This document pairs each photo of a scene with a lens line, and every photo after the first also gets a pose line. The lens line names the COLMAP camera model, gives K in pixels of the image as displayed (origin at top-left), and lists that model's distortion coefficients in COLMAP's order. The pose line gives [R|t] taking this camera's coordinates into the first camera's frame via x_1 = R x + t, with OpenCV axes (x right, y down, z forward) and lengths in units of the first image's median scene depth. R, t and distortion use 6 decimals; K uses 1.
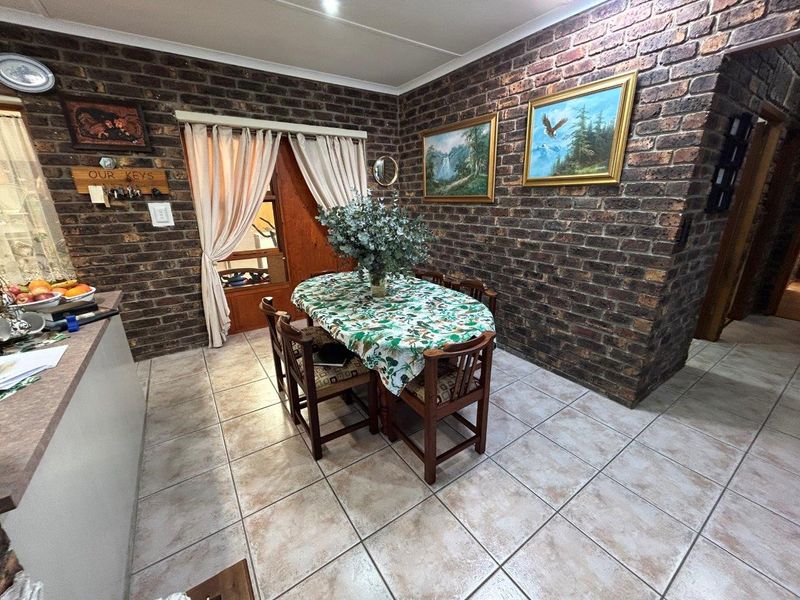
lens RADIAL K [[321.5, 0, 400.0], [0, 321.5, 300.0], [0, 0, 1]] dist [-0.001504, 0.000703]
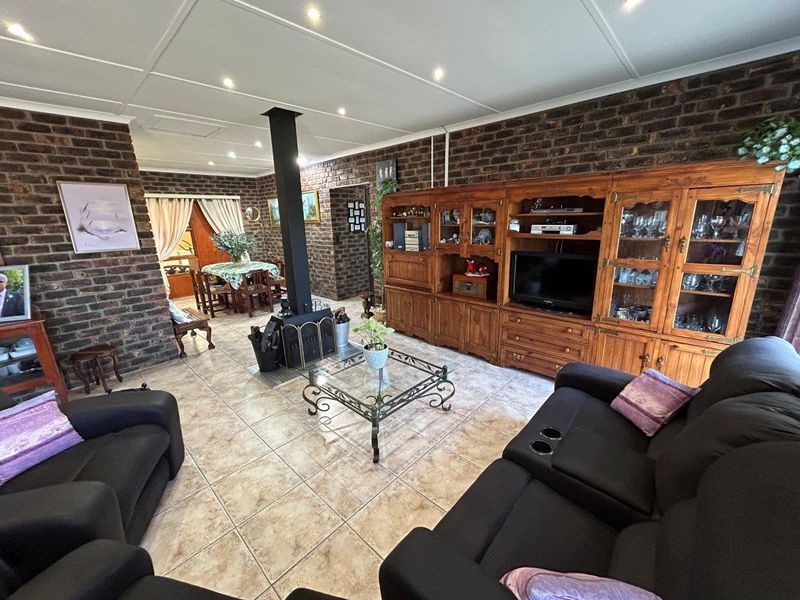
lens RADIAL K [[321.5, 0, 400.0], [0, 321.5, 300.0], [0, 0, 1]] dist [-0.001504, 0.000703]
pose [[0.976555, -0.070907, 0.203253, 0.660502], [0.083055, 0.995194, -0.051867, 0.498824], [-0.198599, 0.067532, 0.977751, -1.774691]]
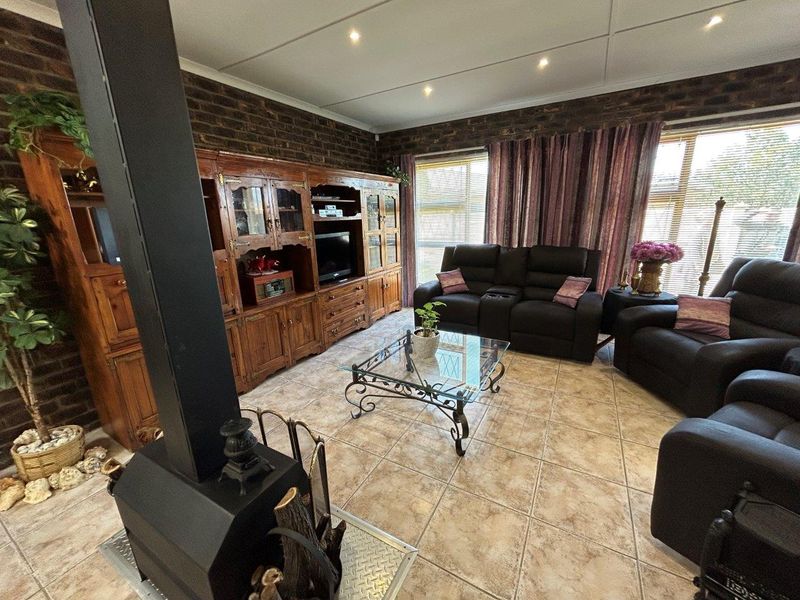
lens RADIAL K [[321.5, 0, 400.0], [0, 321.5, 300.0], [0, 0, 1]] dist [-0.001504, 0.000703]
pose [[-0.432458, -0.211946, 0.876390, -0.023388], [0.311698, 0.876913, 0.365881, 0.115550], [-0.846064, 0.431397, -0.313165, -0.316227]]
